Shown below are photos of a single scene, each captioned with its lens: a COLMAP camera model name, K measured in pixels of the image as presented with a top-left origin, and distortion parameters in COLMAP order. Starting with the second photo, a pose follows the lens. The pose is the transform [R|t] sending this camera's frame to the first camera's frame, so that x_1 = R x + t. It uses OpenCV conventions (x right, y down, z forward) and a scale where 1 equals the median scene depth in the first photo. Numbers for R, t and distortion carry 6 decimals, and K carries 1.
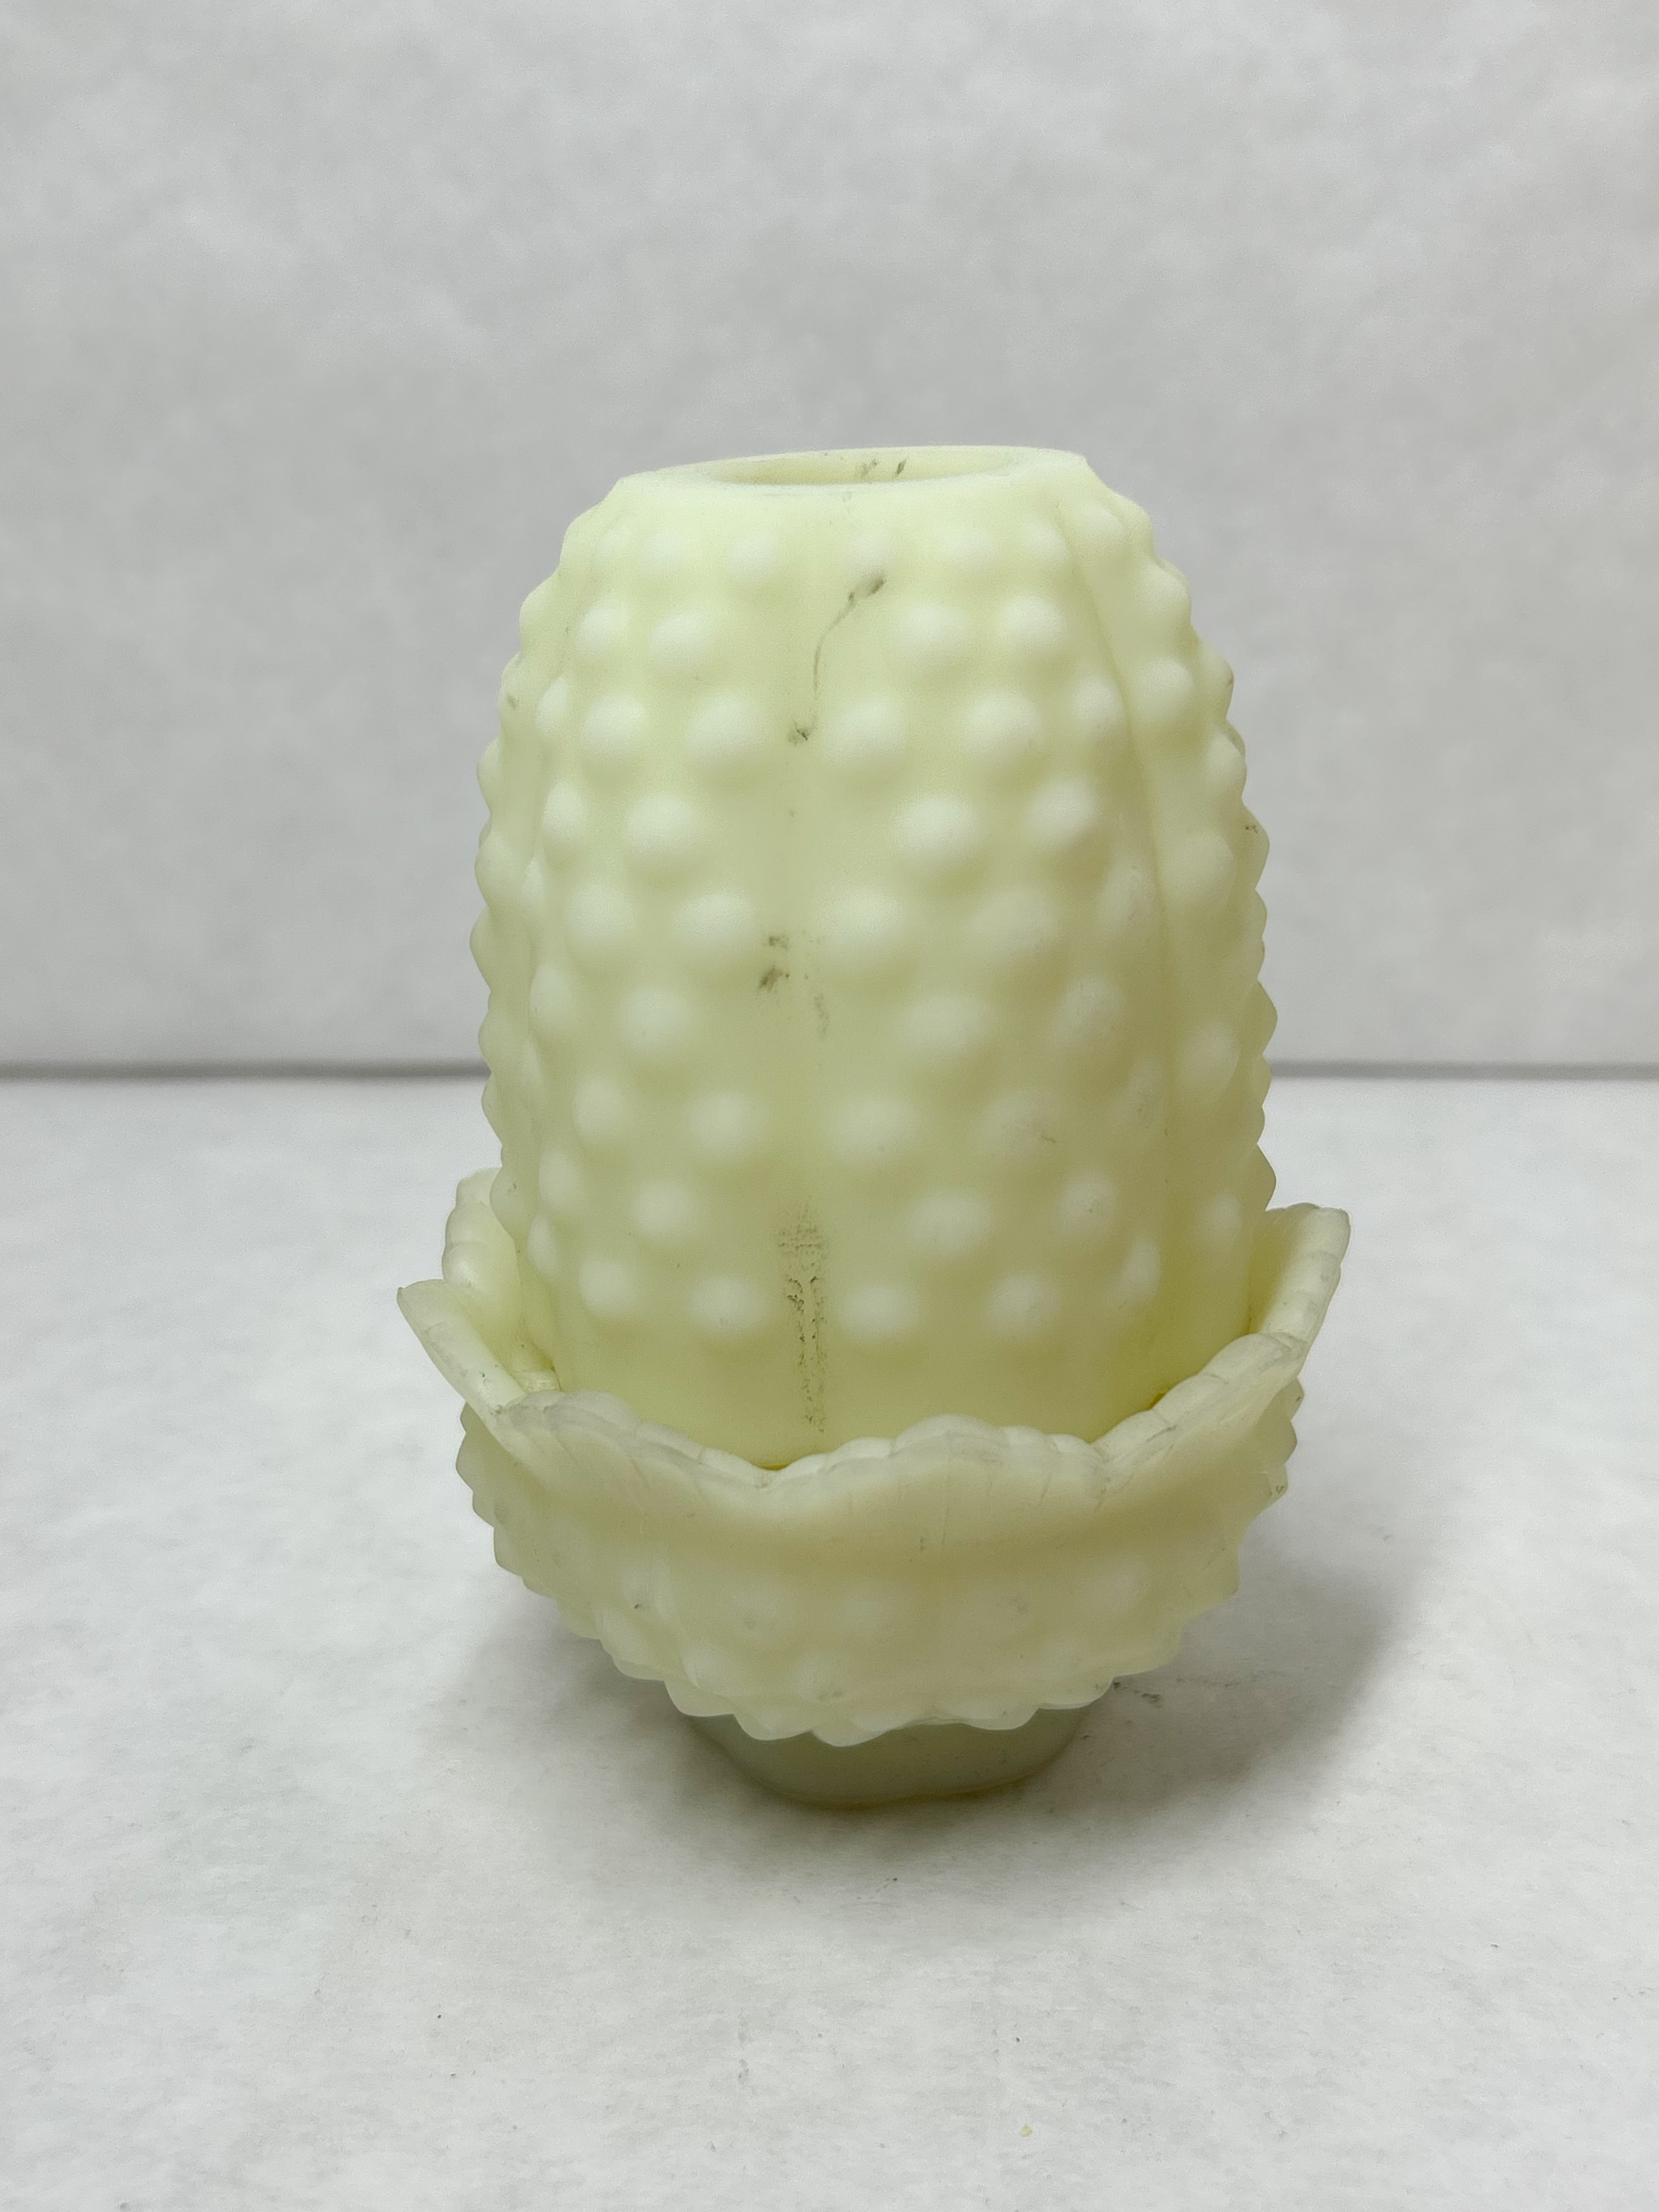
lens RADIAL K [[2395.7, 0, 843.2], [0, 2395.7, 1088.3], [0, 0, 1]] dist [0.003865, -0.019170]
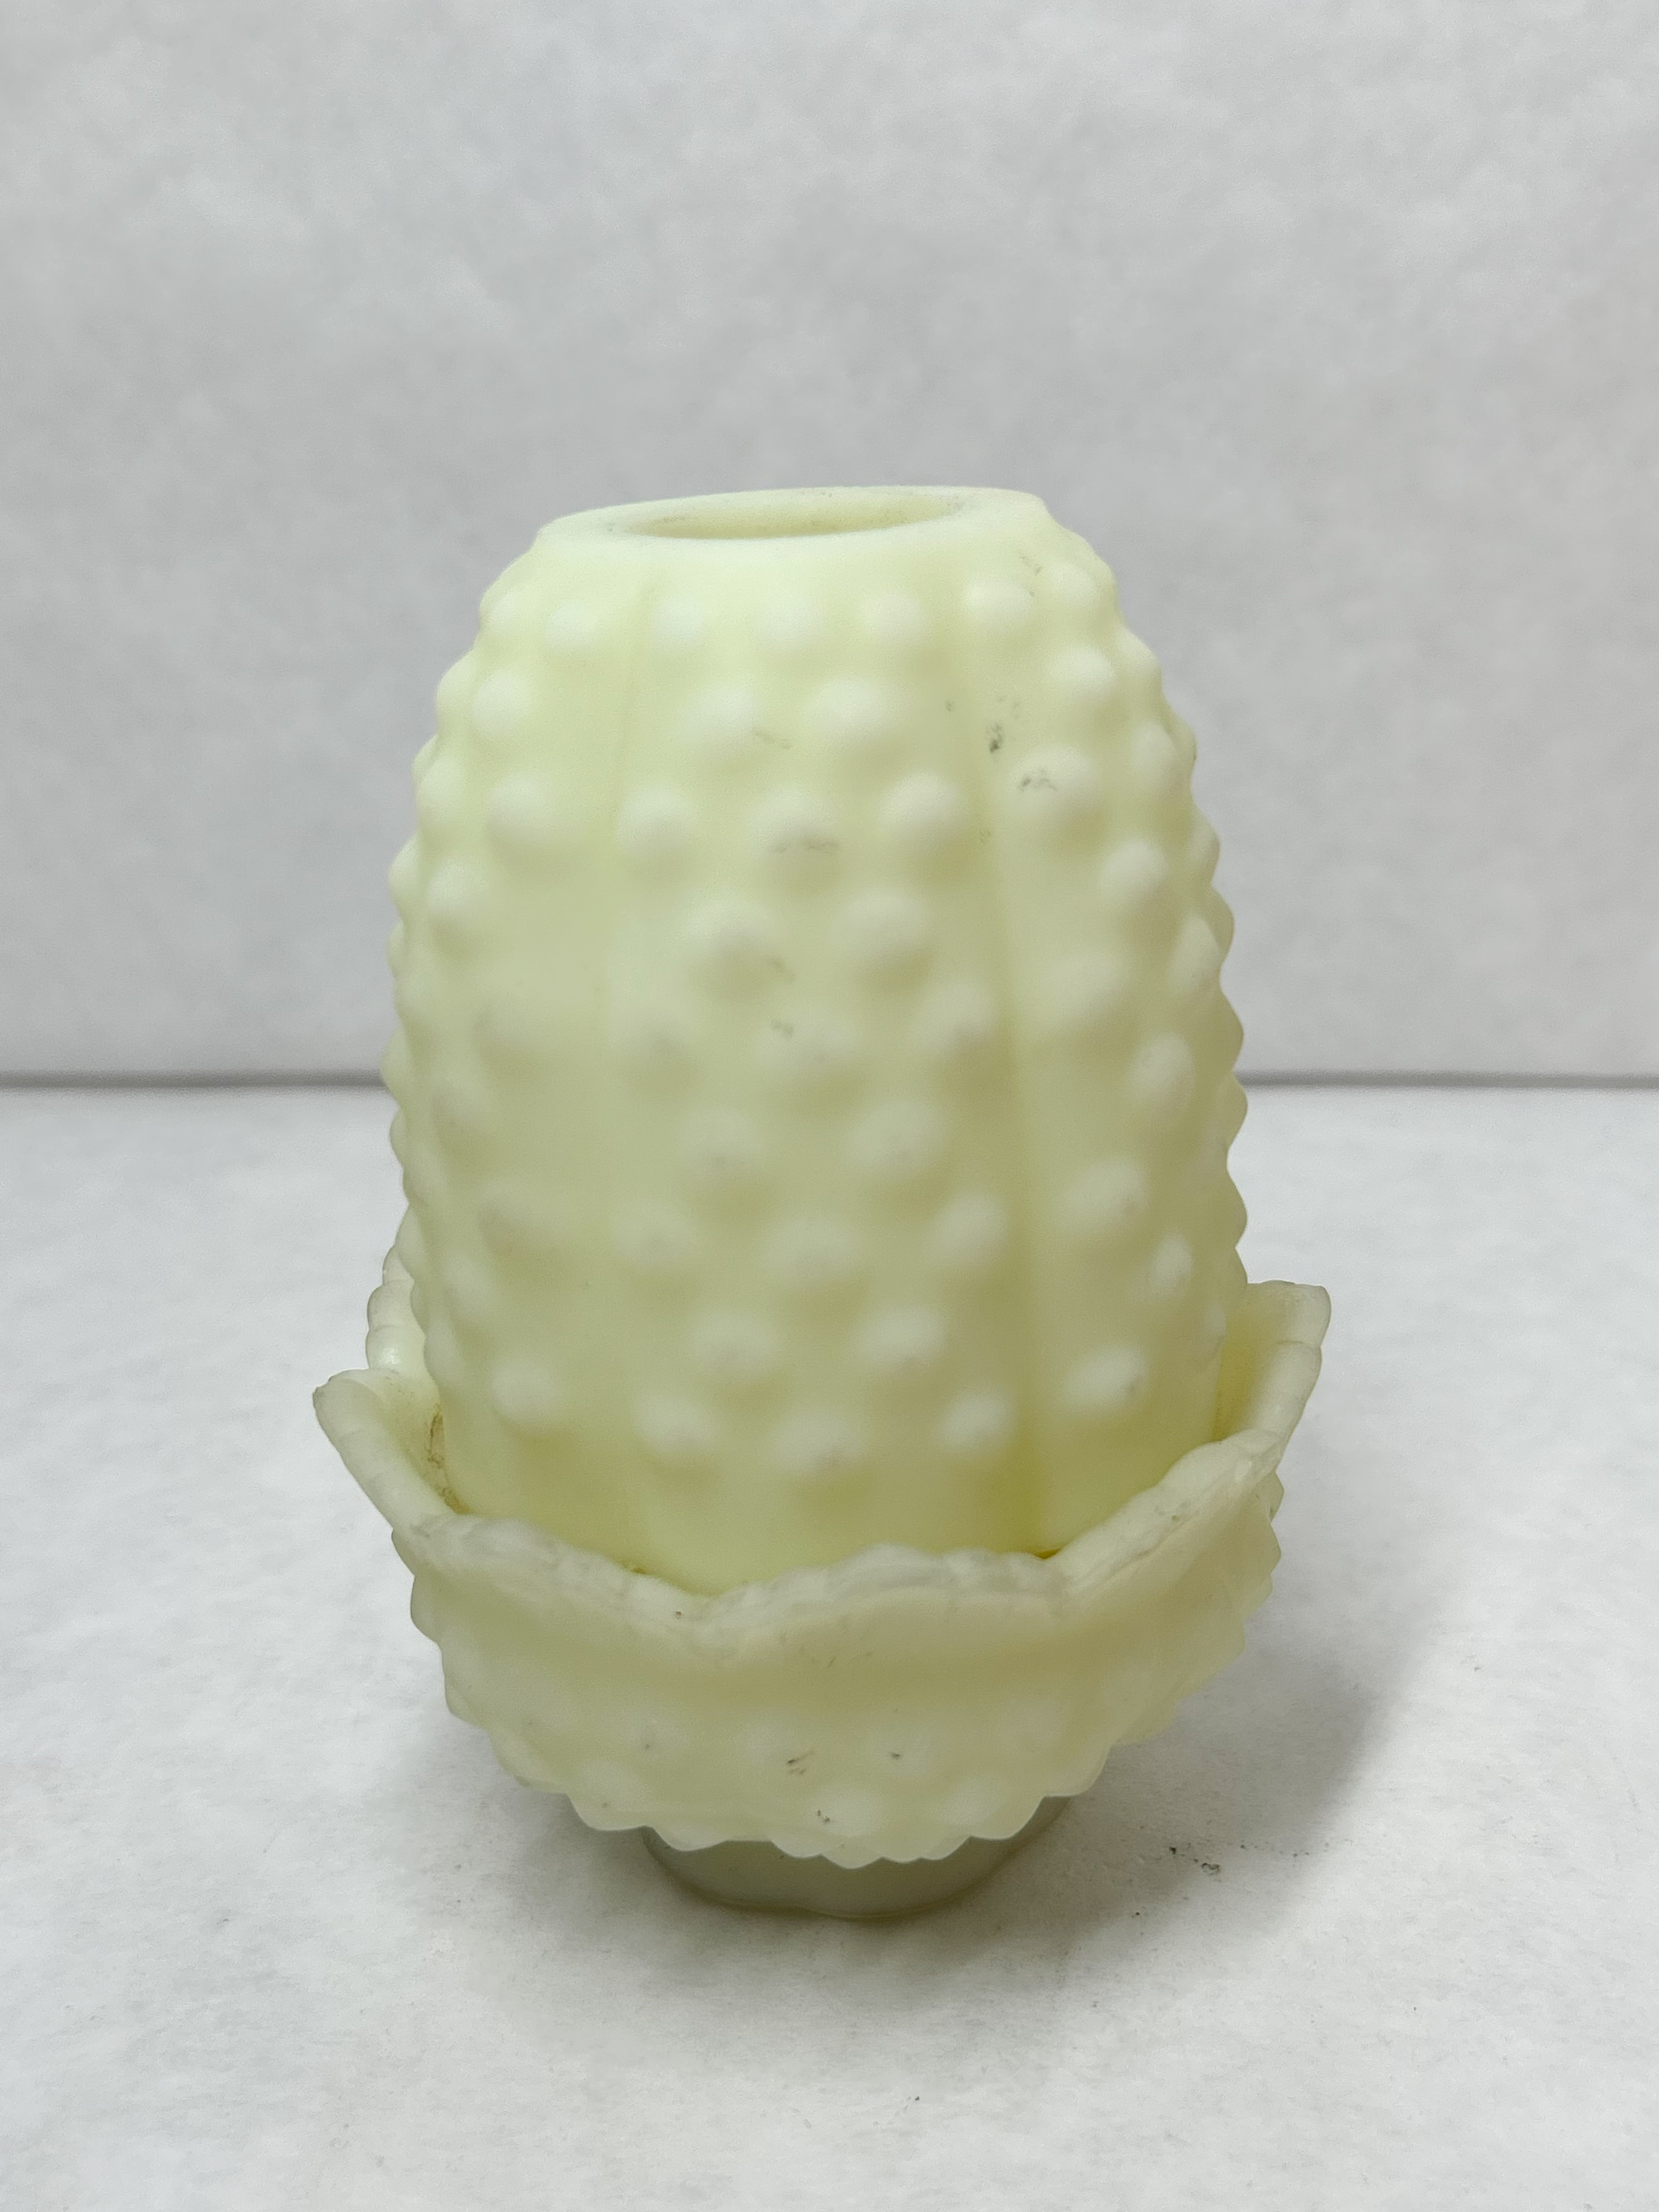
lens RADIAL K [[2395.7, 0, 843.2], [0, 2395.7, 1088.3], [0, 0, 1]] dist [0.003865, -0.019170]
pose [[0.998964, -0.005380, -0.045184, 0.030084], [0.007245, 0.999125, 0.041202, -0.073549], [0.044923, -0.041487, 0.998129, 0.092746]]
